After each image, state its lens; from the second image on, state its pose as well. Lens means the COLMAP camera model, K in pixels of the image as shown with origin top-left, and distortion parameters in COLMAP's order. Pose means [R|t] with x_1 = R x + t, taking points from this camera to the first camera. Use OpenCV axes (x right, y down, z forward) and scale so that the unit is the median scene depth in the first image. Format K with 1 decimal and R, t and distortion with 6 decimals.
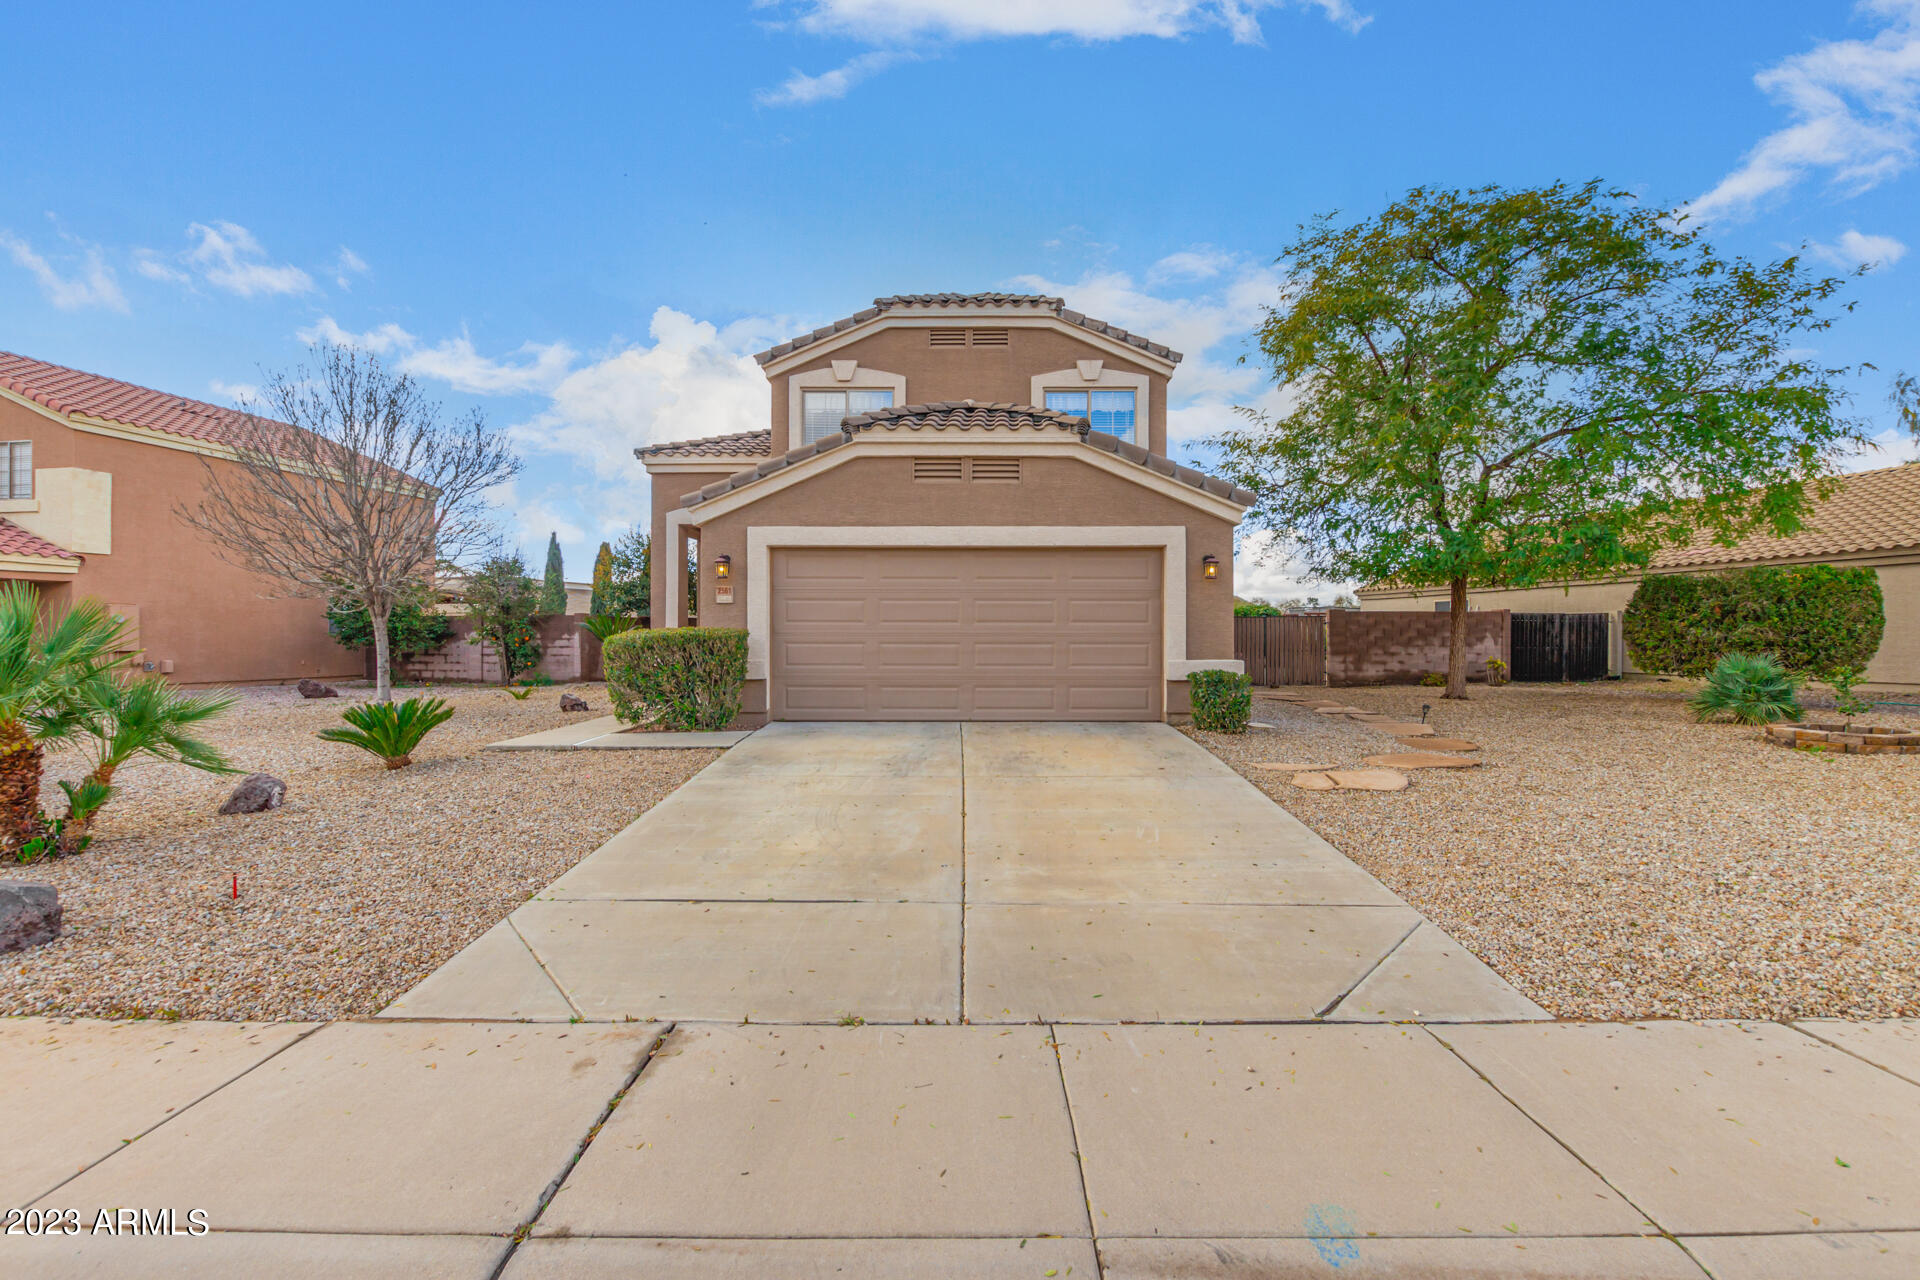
lens RADIAL K [[877.5, 0, 964.8], [0, 877.5, 633.0], [0, 0, 1]] dist [0.004956, -0.003389]
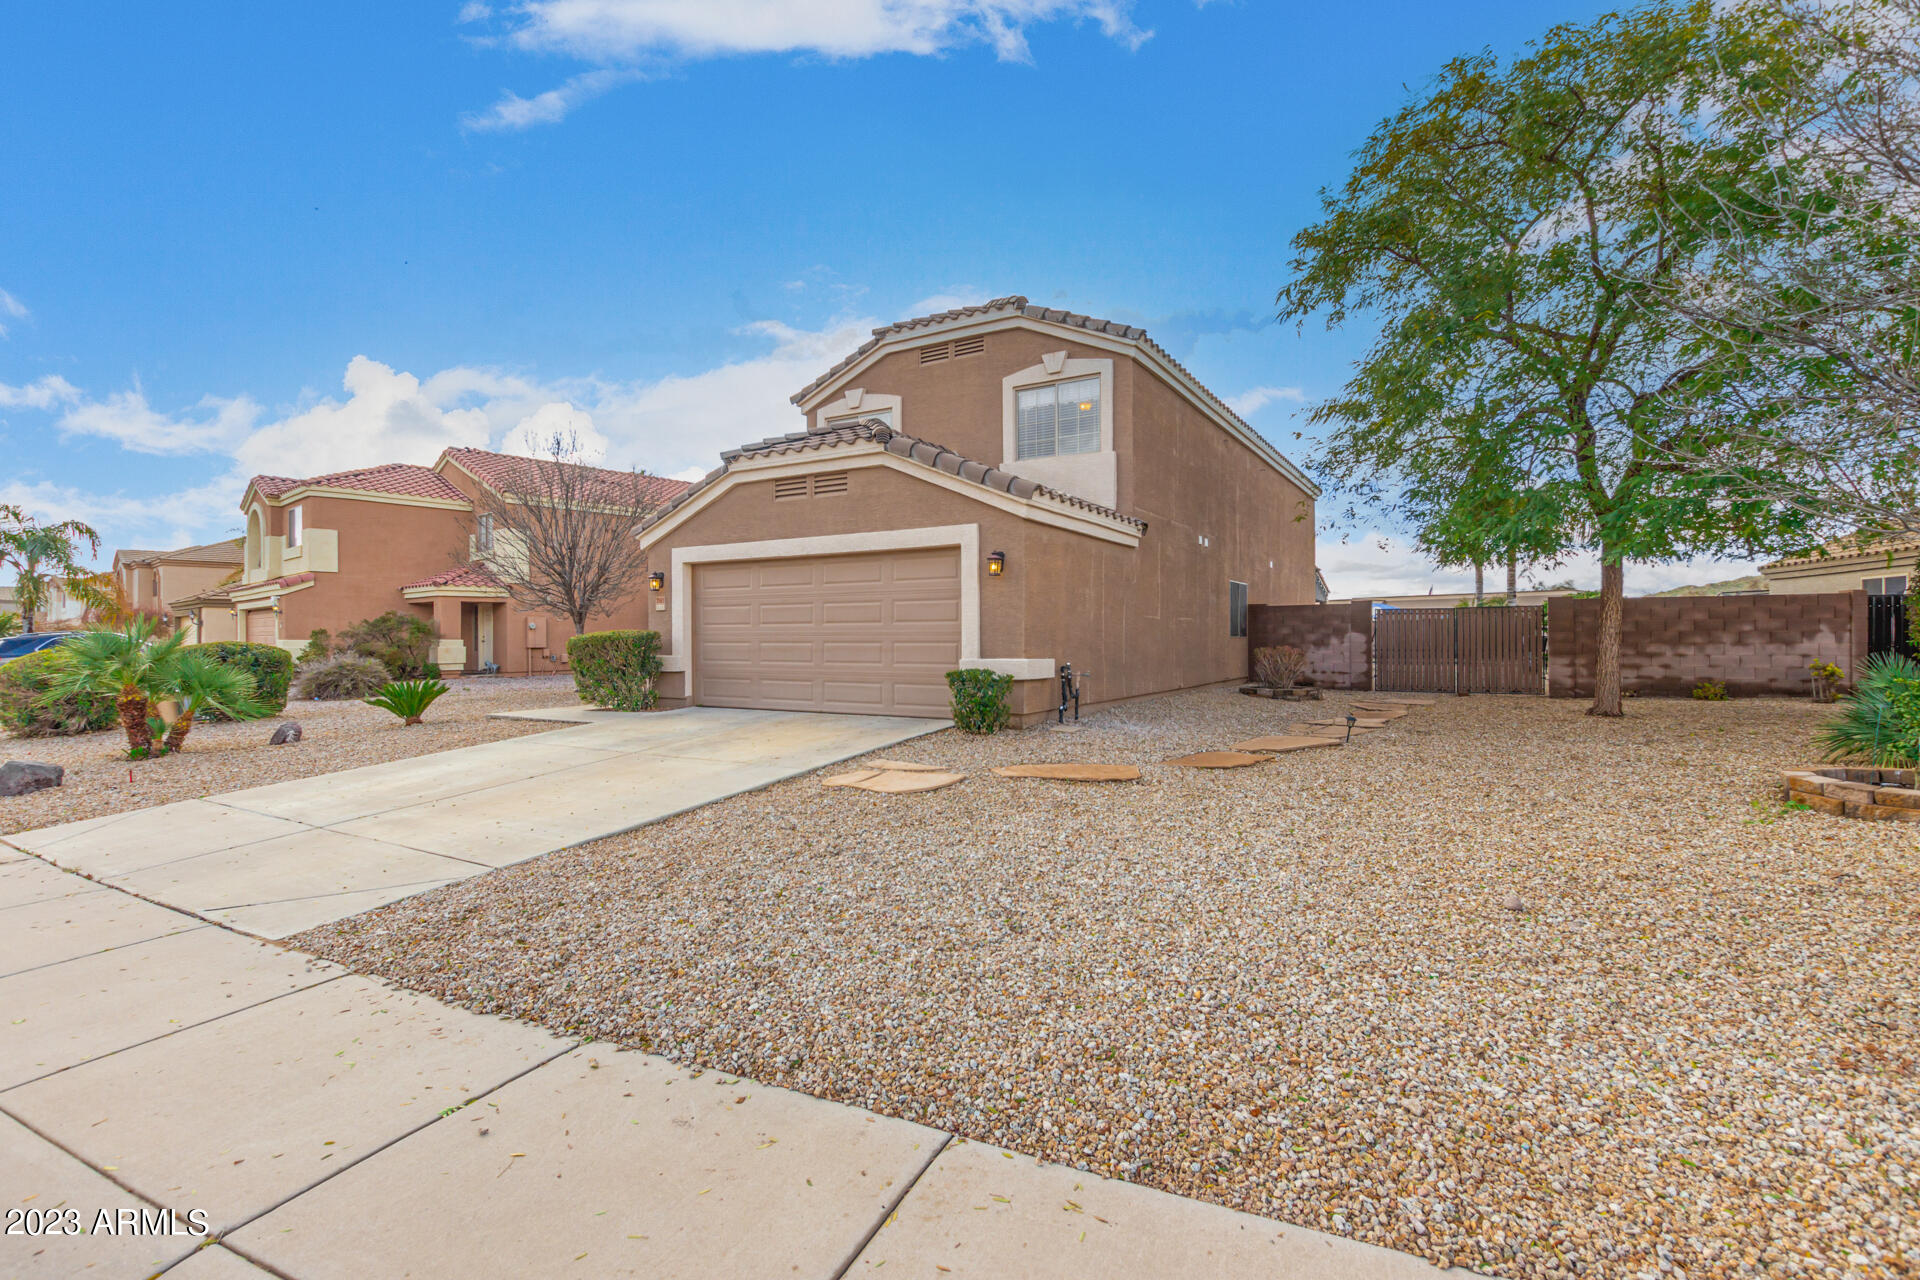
lens RADIAL K [[877.5, 0, 964.8], [0, 877.5, 633.0], [0, 0, 1]] dist [0.004956, -0.003389]
pose [[0.861626, -0.007194, -0.507492, 0.553064], [0.008160, 0.999967, -0.000322, 0.001465], [0.507478, -0.003864, 0.861656, 0.105396]]
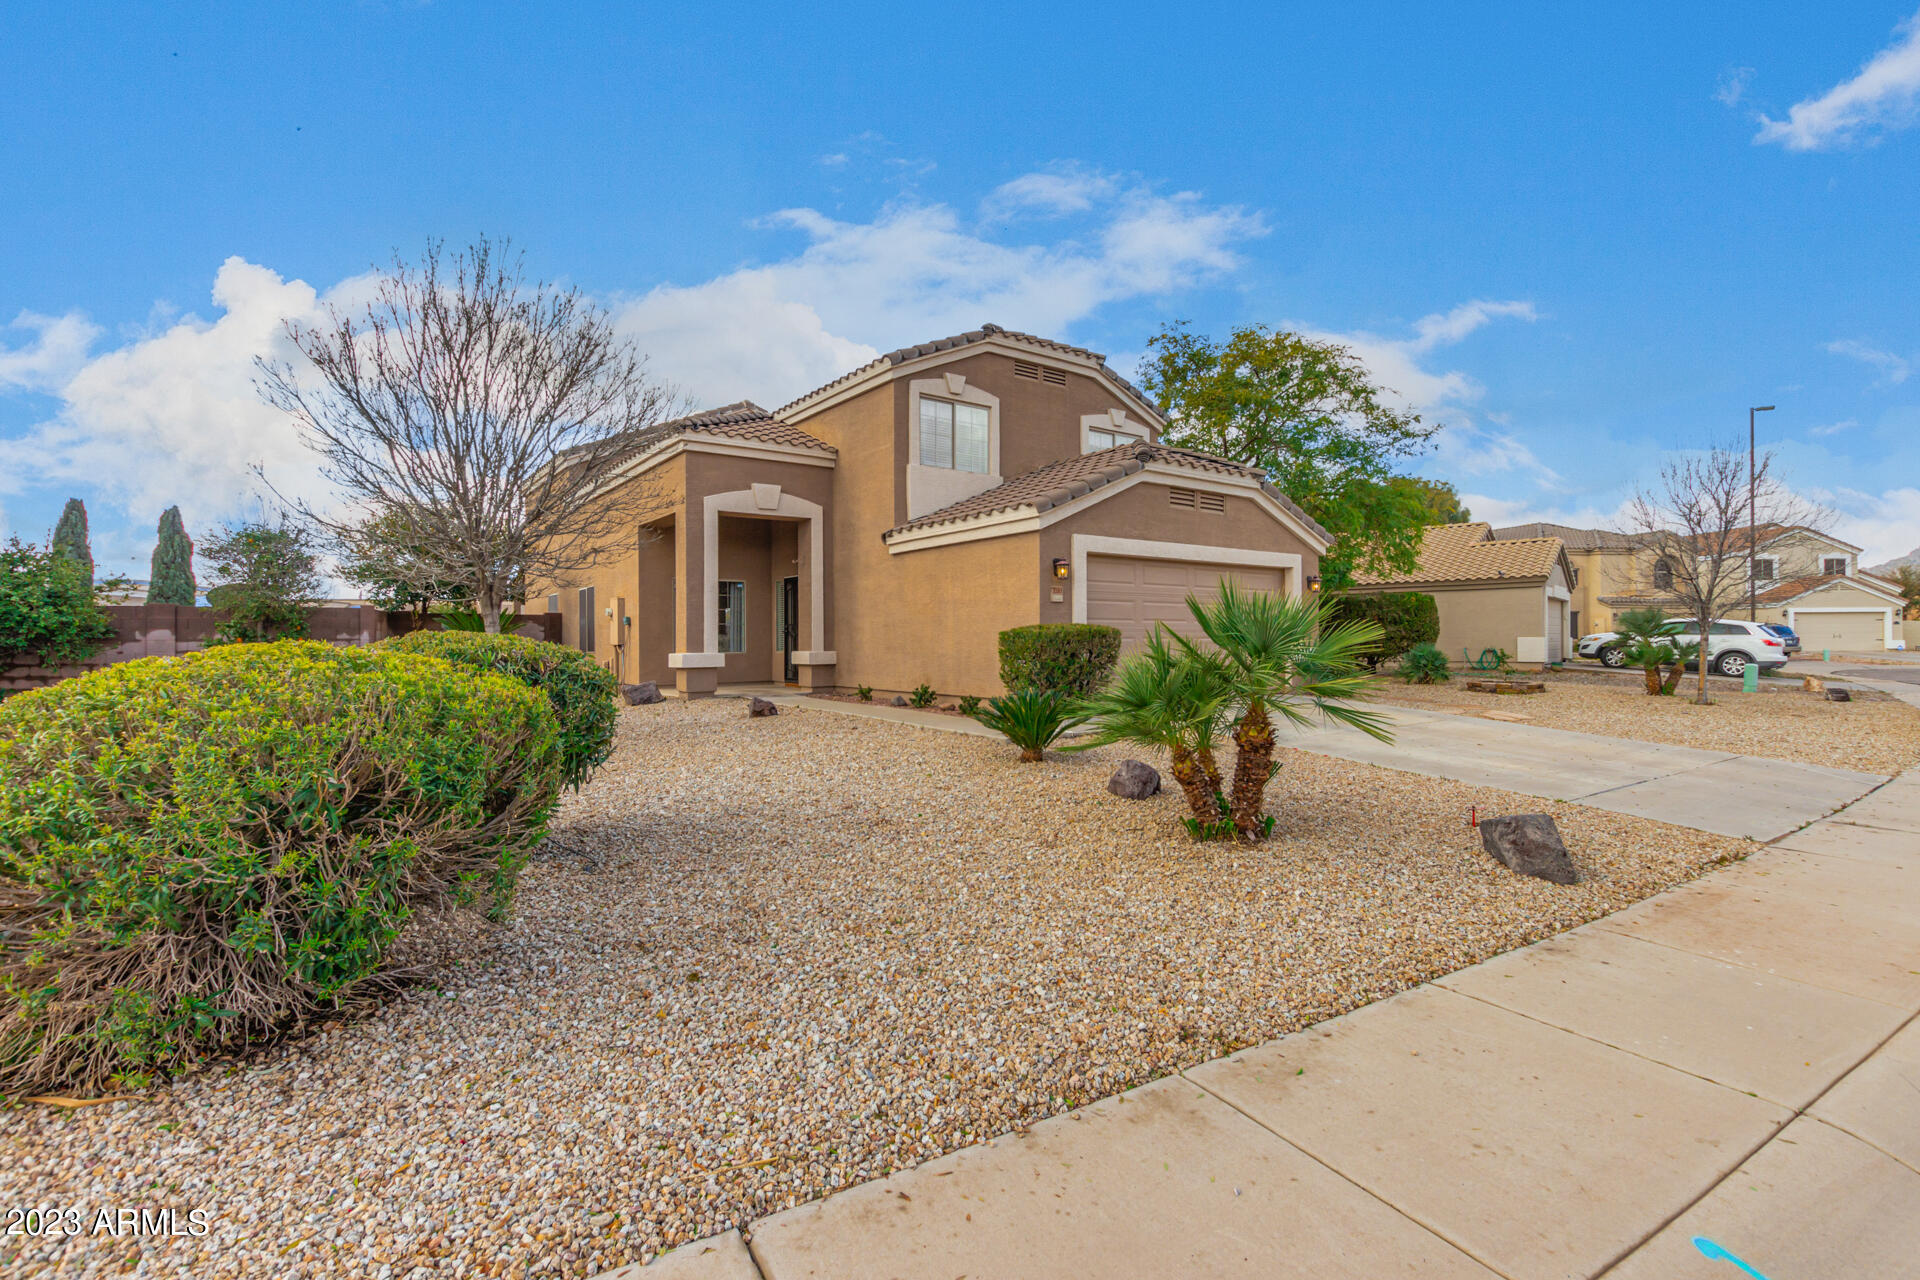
lens RADIAL K [[877.5, 0, 964.8], [0, 877.5, 633.0], [0, 0, 1]] dist [0.004956, -0.003389]
pose [[0.799521, -0.001927, 0.600635, -0.771742], [0.002654, 0.999996, -0.000324, 0.003808], [-0.600633, 0.001853, 0.799523, 0.142360]]
